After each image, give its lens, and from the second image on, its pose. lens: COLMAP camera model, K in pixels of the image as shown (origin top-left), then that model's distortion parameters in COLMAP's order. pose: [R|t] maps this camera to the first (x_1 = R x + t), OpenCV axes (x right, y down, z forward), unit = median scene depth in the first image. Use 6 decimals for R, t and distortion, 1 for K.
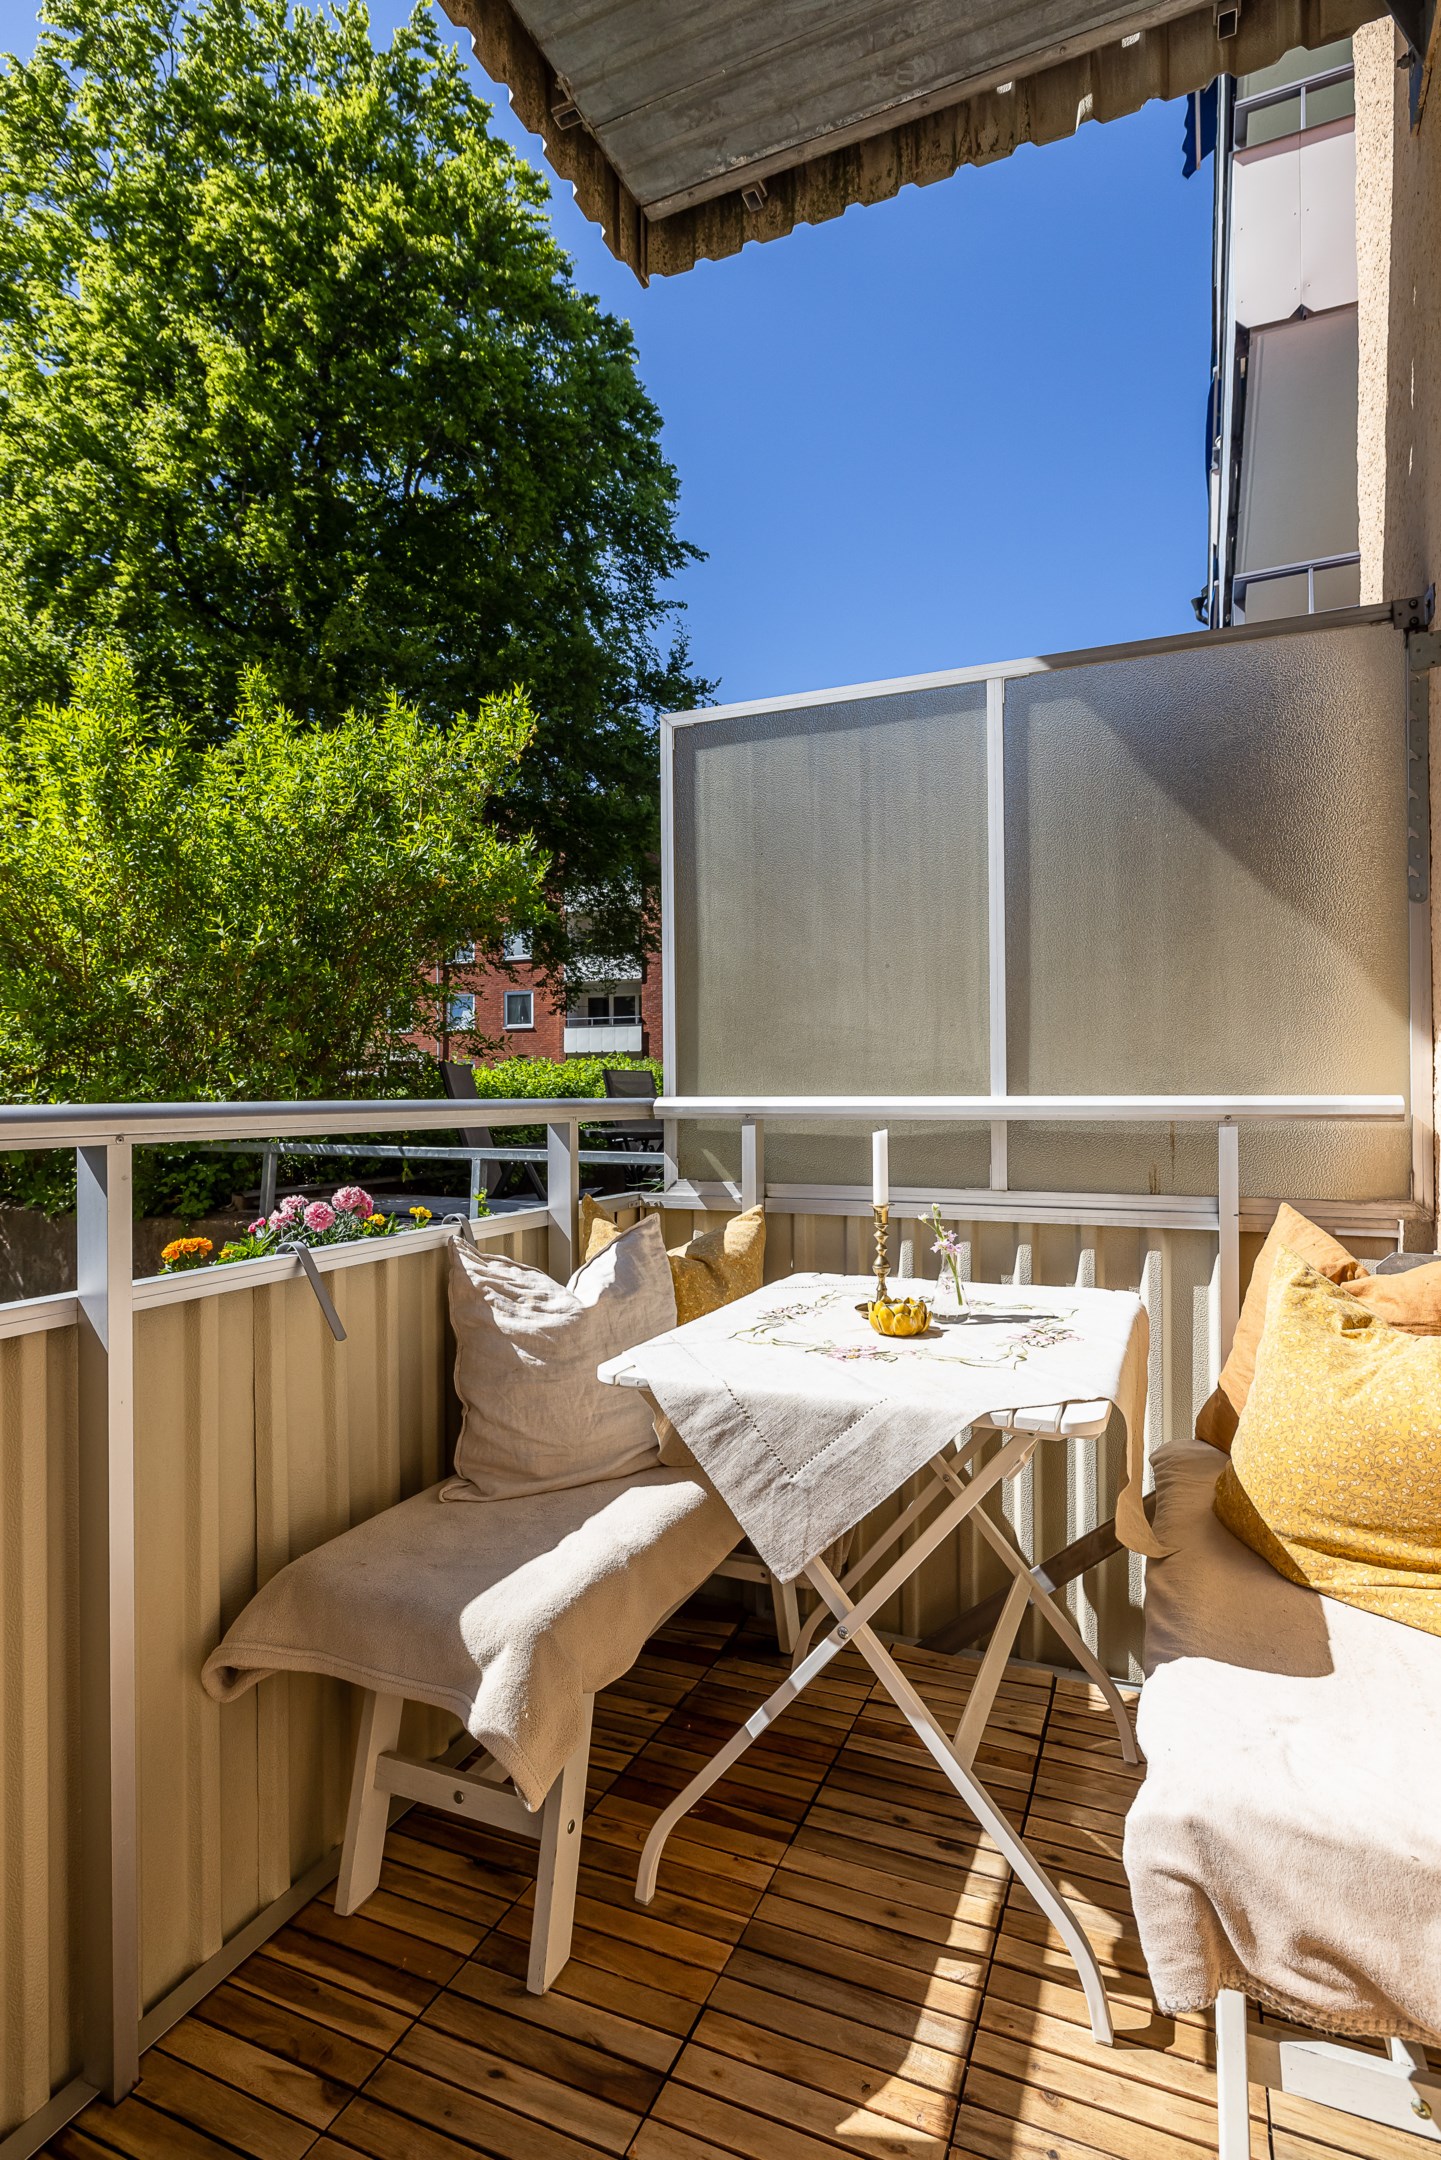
lens RADIAL K [[1098.5, 0, 755.5], [0, 1098.5, 1091.9], [0, 0, 1]] dist [-0.005659, -0.000252]
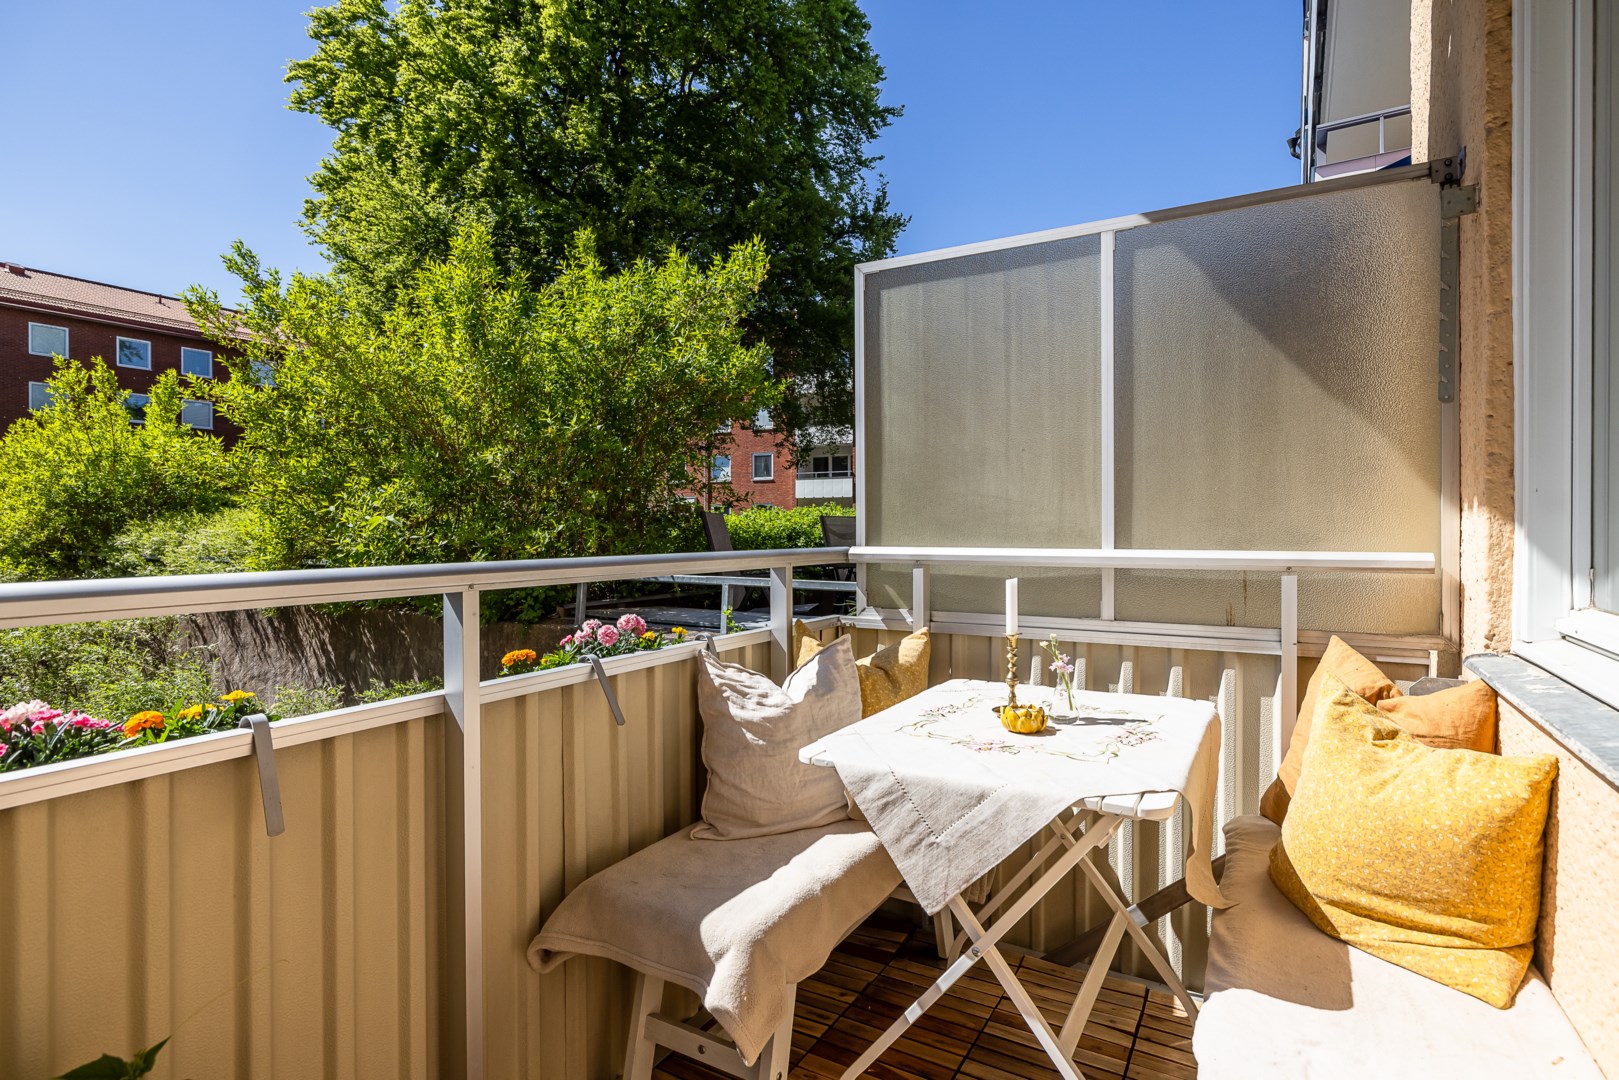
lens RADIAL K [[823.3, 0, 847.2], [0, 823.3, 539.2], [0, 0, 1]] dist [-0.005659, -0.000252]
pose [[0.993788, 0.006670, -0.111091, 0.022872], [-0.004876, 0.999853, 0.016416, -0.025598], [0.111185, -0.015772, 0.993675, -0.016960]]
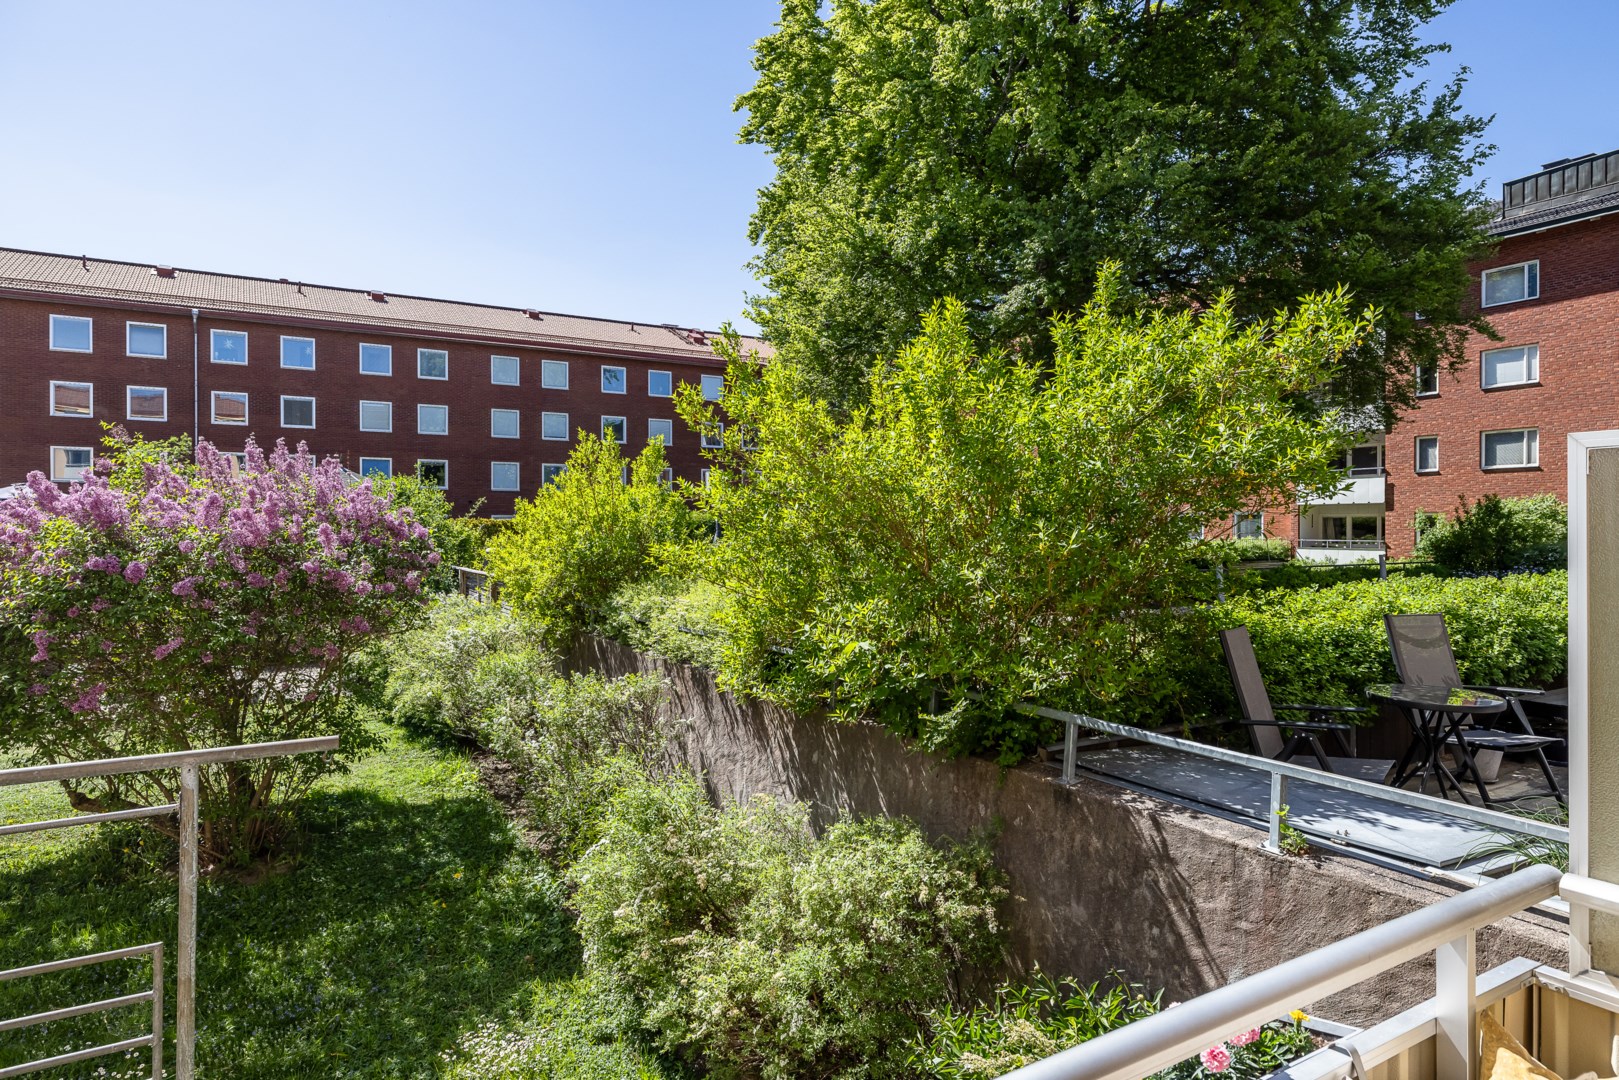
lens RADIAL K [[964.4, 0, 794.6], [0, 964.4, 528.6], [0, 0, 1]] dist [-0.002252, -0.008519]
pose [[0.802734, 0.001665, -0.596335, -0.192720], [0.006005, 0.999923, 0.010875, -0.341965], [0.596307, -0.012310, 0.802662, 0.082015]]
